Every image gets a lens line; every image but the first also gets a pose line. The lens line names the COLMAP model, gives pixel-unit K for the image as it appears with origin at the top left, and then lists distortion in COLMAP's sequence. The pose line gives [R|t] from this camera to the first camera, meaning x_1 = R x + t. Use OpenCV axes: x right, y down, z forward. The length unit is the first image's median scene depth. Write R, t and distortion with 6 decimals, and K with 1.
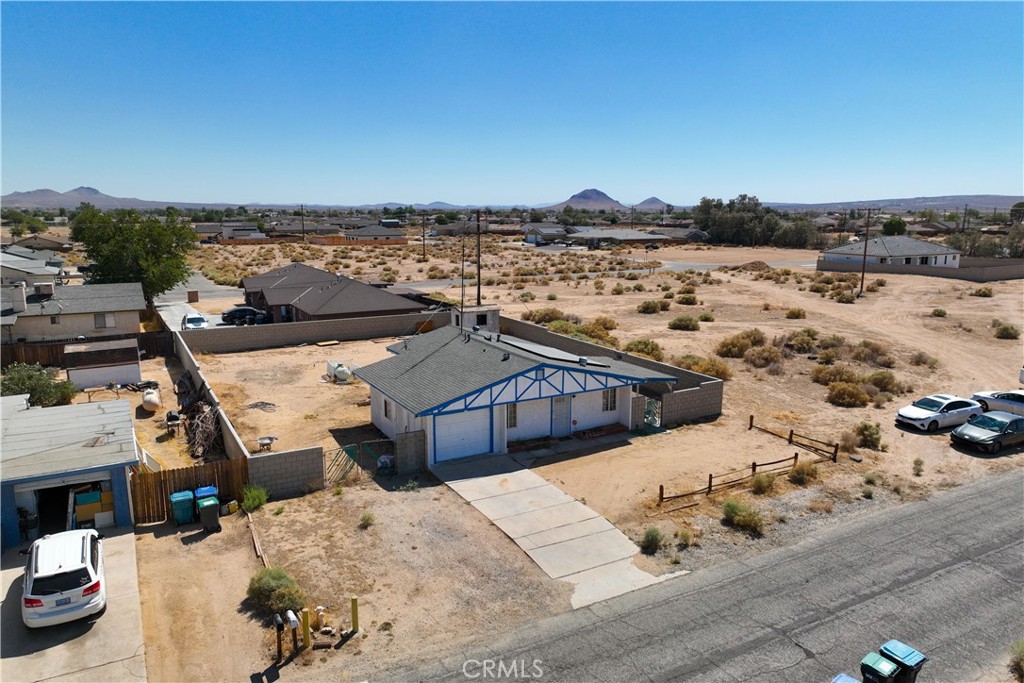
lens RADIAL K [[720.6, 0, 512.5], [0, 720.6, 343.2], [0, 0, 1]] dist [0.009645, 0.000036]
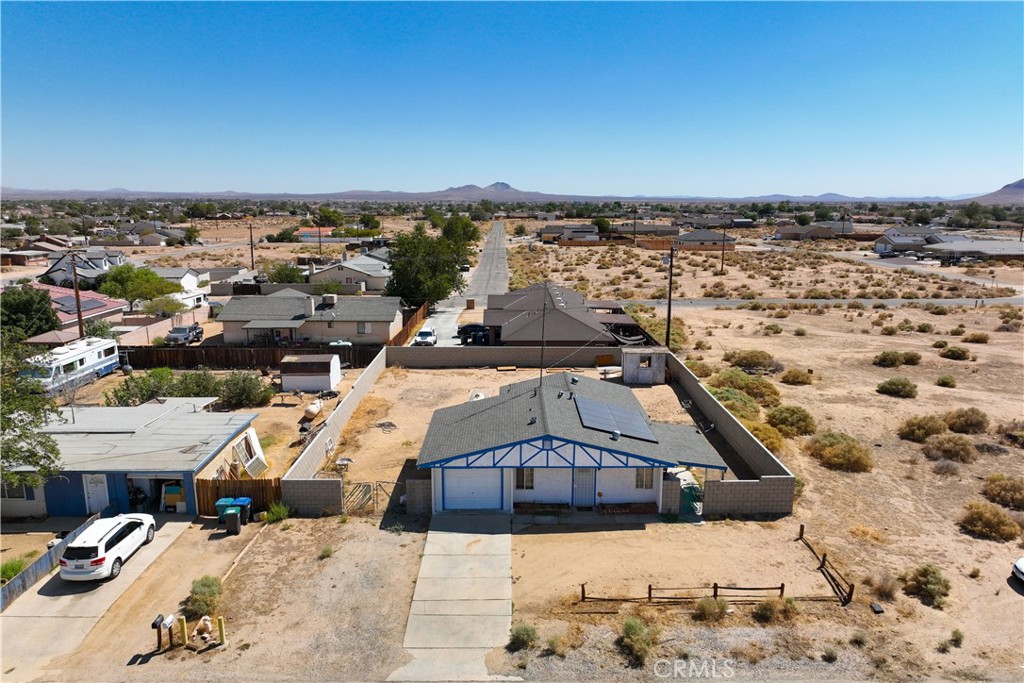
lens RADIAL K [[720.6, 0, 511.8], [0, 720.6, 345.7], [0, 0, 1]] dist [0.009645, 0.000036]
pose [[0.873490, 0.096170, -0.477248, 0.489157], [-0.089563, 0.995307, 0.036638, -0.135325], [0.478532, 0.010741, 0.878004, 0.072972]]
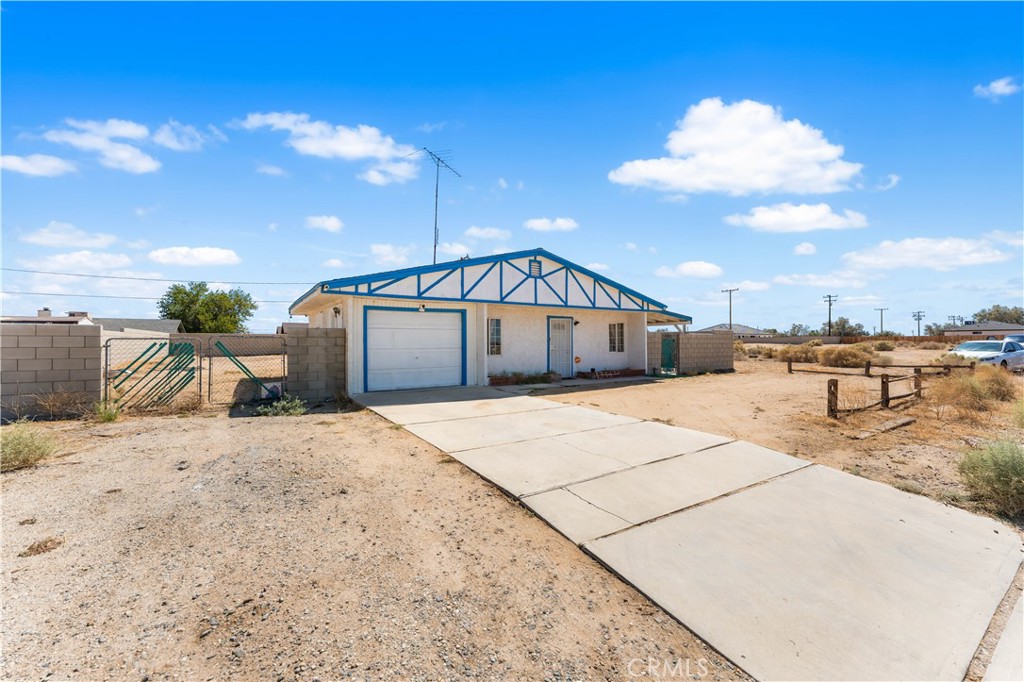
lens RADIAL K [[407.4, 0, 509.4], [0, 407.4, 334.9], [0, 0, 1]] dist [0.002554, -0.000007]
pose [[0.998444, -0.006399, 0.055397, -0.008621], [0.017584, 0.978845, -0.203847, 0.190429], [-0.052921, 0.204504, 0.977434, 0.659031]]
